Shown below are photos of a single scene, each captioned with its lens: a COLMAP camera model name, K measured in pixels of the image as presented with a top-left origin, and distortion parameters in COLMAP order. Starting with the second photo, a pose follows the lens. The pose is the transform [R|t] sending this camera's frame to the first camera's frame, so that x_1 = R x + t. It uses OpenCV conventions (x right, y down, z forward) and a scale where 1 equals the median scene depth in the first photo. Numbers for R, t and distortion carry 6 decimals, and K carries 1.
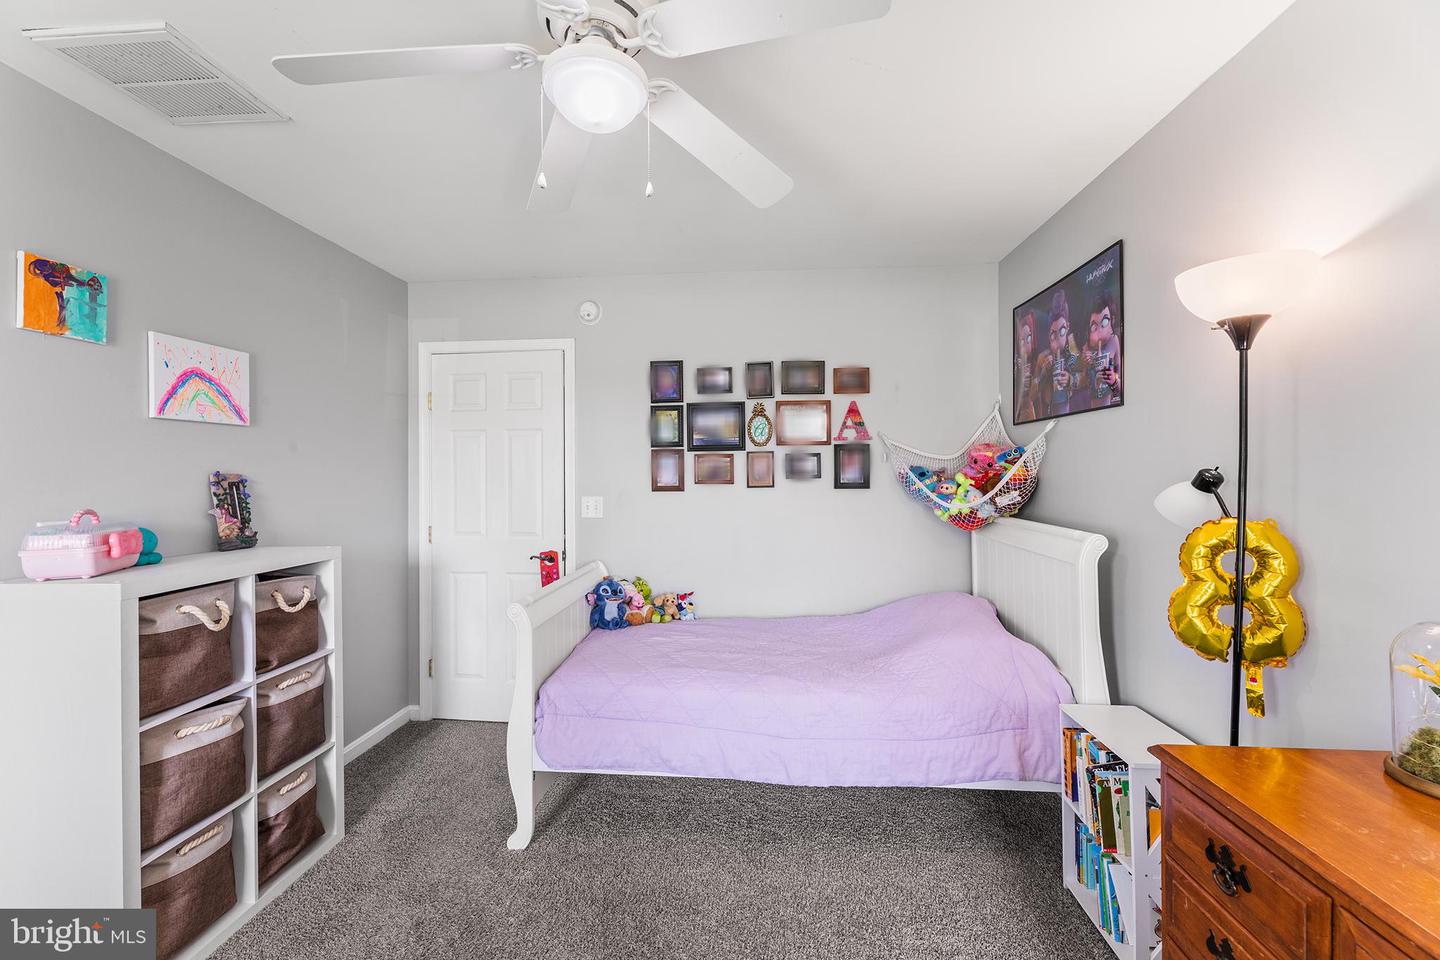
lens RADIAL K [[586.9, 0, 717.8], [0, 586.9, 474.8], [0, 0, 1]] dist [0.002340, 0.000182]
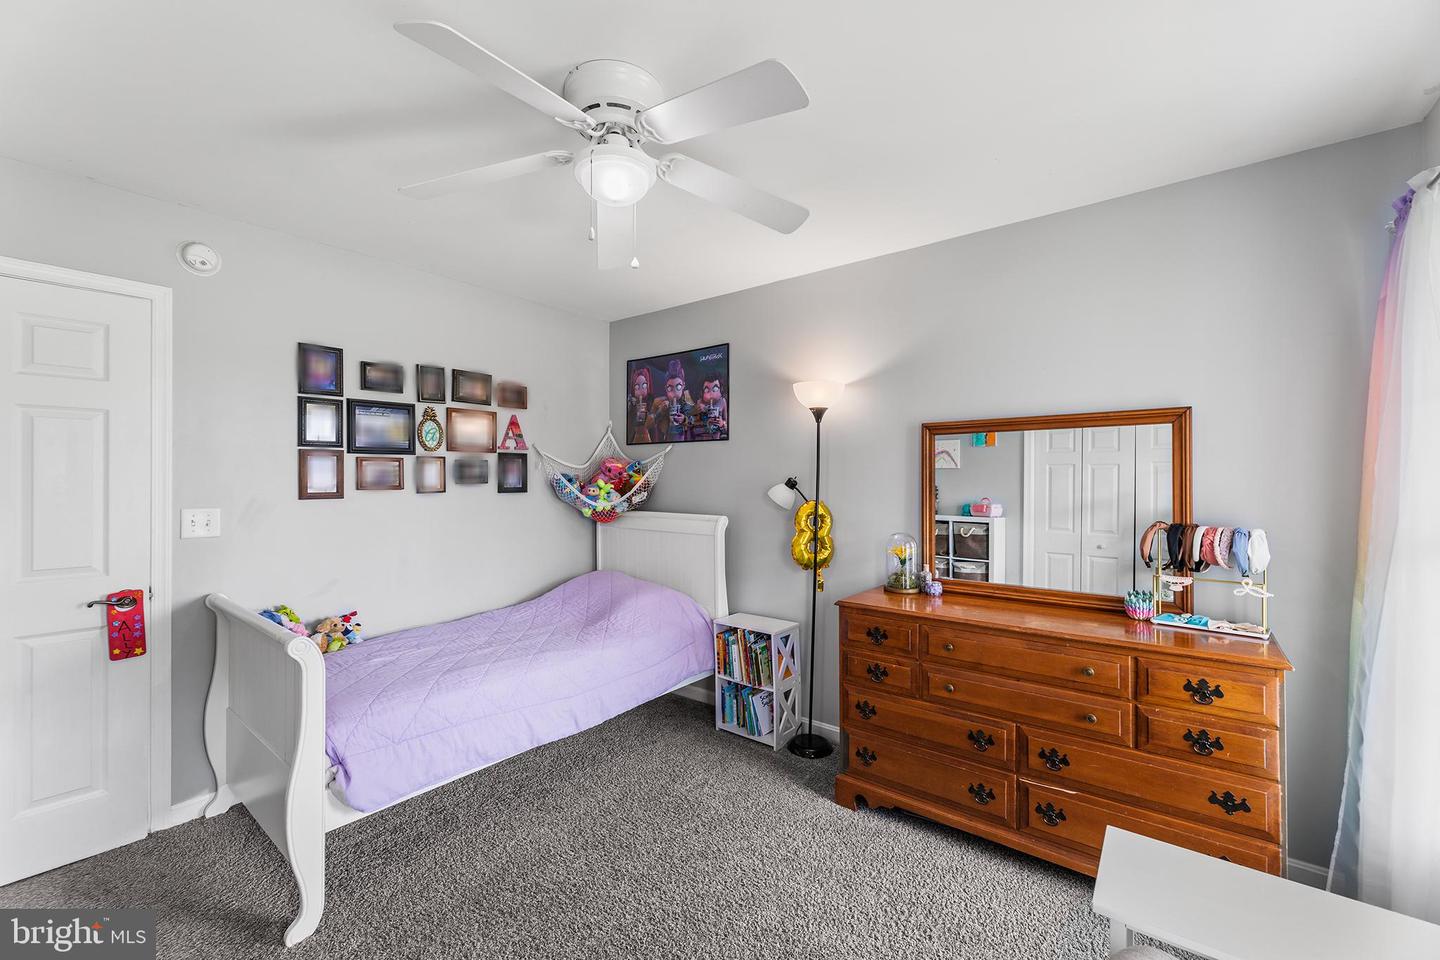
lens RADIAL K [[586.9, 0, 718.8], [0, 586.9, 478.7], [0, 0, 1]] dist [0.002340, 0.000182]
pose [[0.556858, 0.005931, 0.830587, -0.563392], [-0.001652, 0.999980, -0.006033, 0.003675], [-0.830606, 0.001987, 0.556857, 0.055065]]
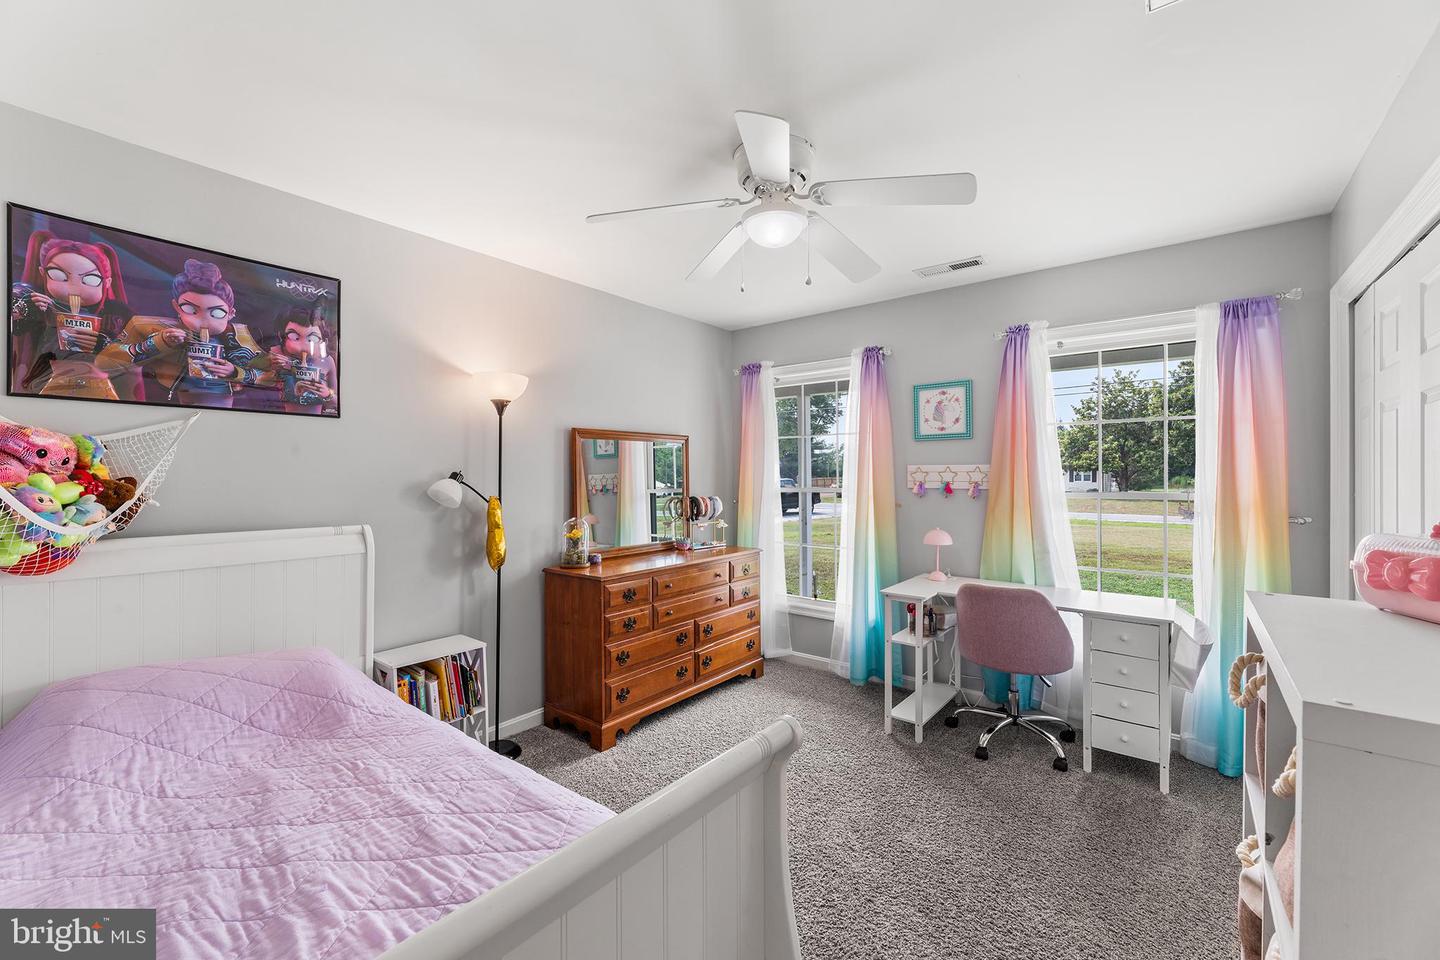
lens RADIAL K [[586.9, 0, 725.7], [0, 586.9, 478.2], [0, 0, 1]] dist [0.002340, 0.000182]
pose [[-0.833337, 0.006766, 0.552724, -0.476310], [0.010266, 0.999942, 0.003238, 0.006786], [-0.552670, 0.008372, -0.833358, 1.183679]]
